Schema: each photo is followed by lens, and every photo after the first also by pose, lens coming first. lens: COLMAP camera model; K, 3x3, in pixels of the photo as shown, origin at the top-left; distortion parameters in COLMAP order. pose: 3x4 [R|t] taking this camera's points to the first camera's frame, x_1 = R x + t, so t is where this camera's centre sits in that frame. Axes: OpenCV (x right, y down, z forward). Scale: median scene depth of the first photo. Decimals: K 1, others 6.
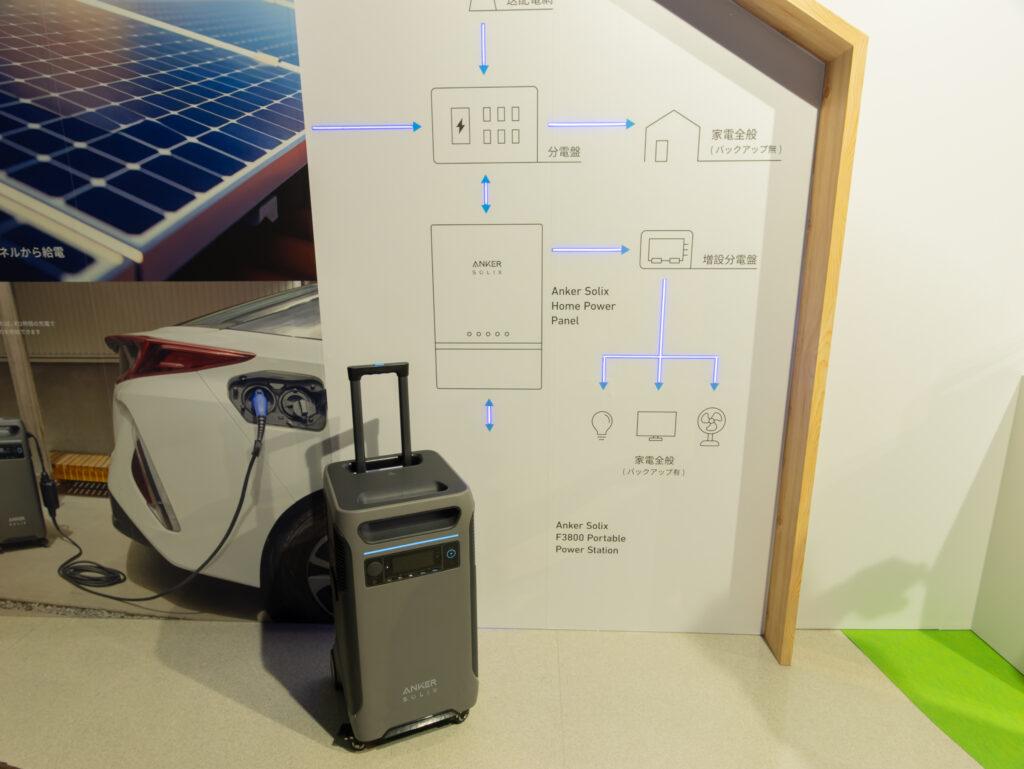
lens RADIAL K [[594.8, 0, 514.0], [0, 594.8, 389.2], [0, 0, 1]] dist [0.000642, 0.000481]
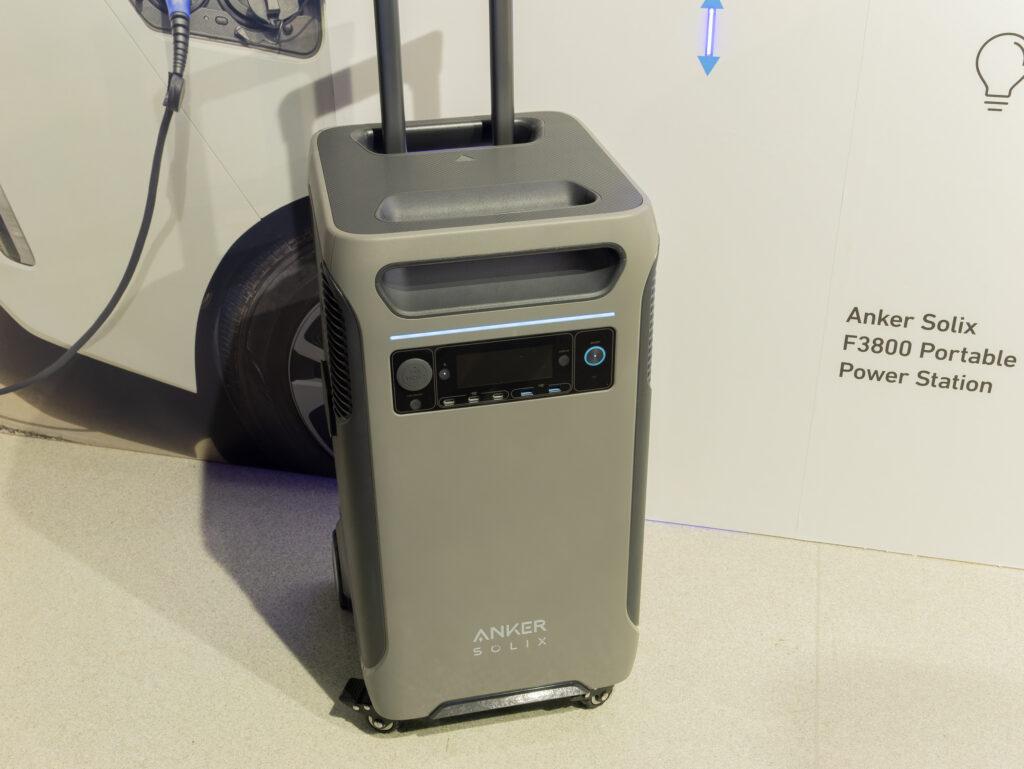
lens RADIAL K [[1181.5, 0, 512.0], [0, 1181.5, 384.5], [0, 0, 1]] dist [-0.007931, -0.007998]
pose [[0.981278, 0.089965, -0.170291, -0.015943], [-0.038606, 0.958130, 0.283719, 0.050277], [0.188686, -0.271833, 0.943665, 0.161538]]
